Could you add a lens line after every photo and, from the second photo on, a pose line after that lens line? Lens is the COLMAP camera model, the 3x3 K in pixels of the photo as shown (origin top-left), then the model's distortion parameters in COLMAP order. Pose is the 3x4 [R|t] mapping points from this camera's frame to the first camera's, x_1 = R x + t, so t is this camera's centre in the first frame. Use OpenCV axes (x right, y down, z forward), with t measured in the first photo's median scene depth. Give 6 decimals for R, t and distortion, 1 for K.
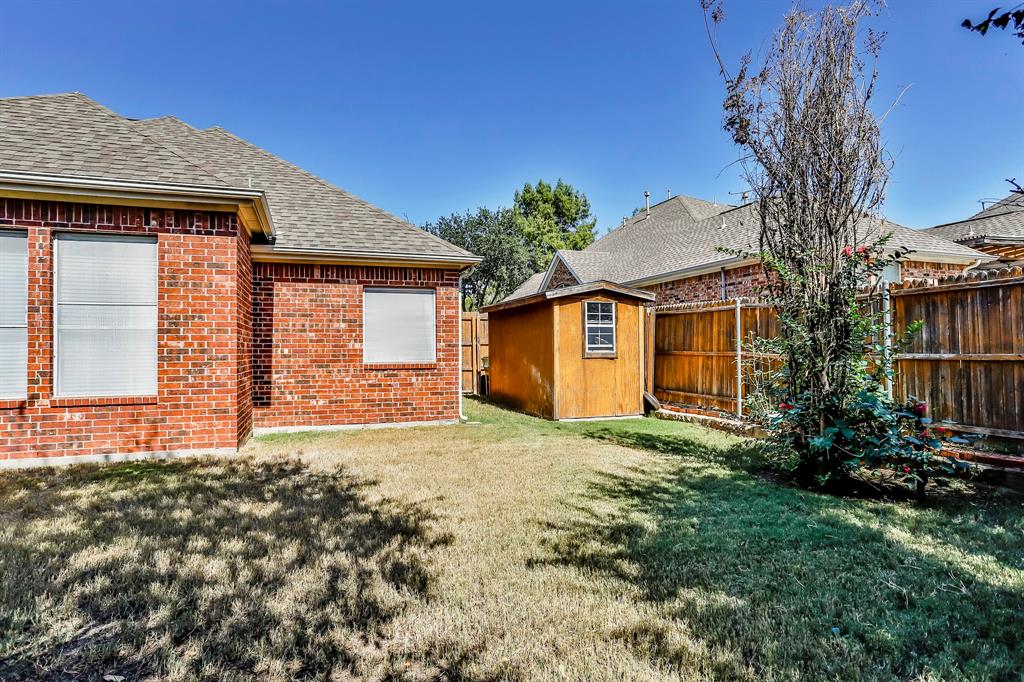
lens RADIAL K [[527.4, 0, 509.3], [0, 527.4, 337.8], [0, 0, 1]] dist [-0.040886, 0.013124]
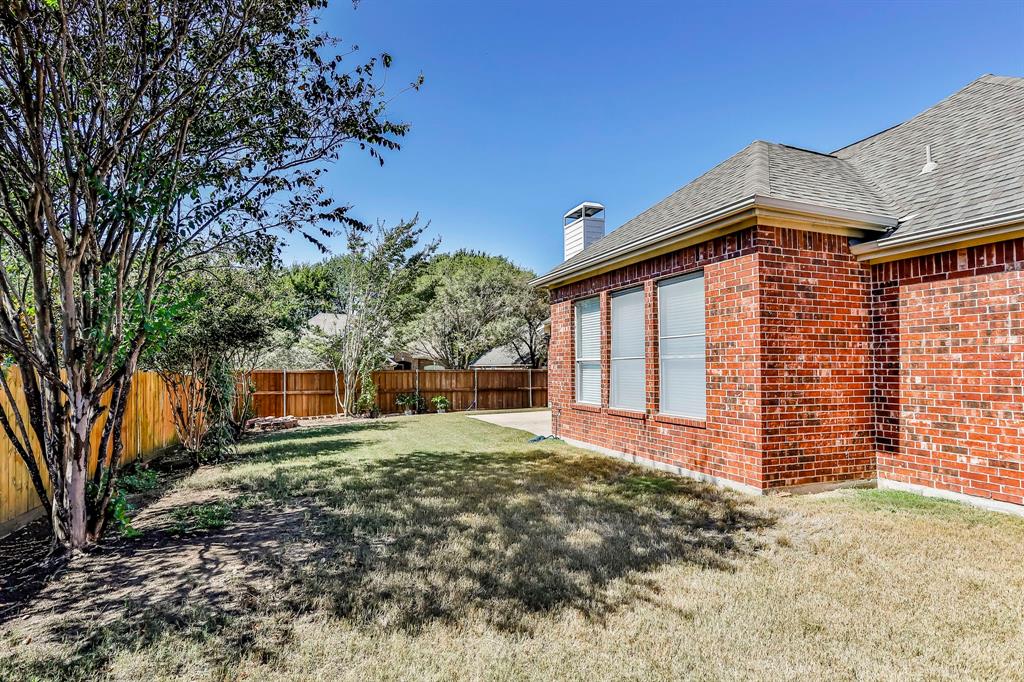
lens RADIAL K [[560.4, 0, 512.1], [0, 560.4, 349.4], [0, 0, 1]] dist [-0.008039, -0.000046]
pose [[0.017322, -0.024679, -0.999545, 0.331741], [0.023630, 0.999426, -0.024266, -0.010993], [0.999571, -0.023199, 0.017896, 0.438651]]
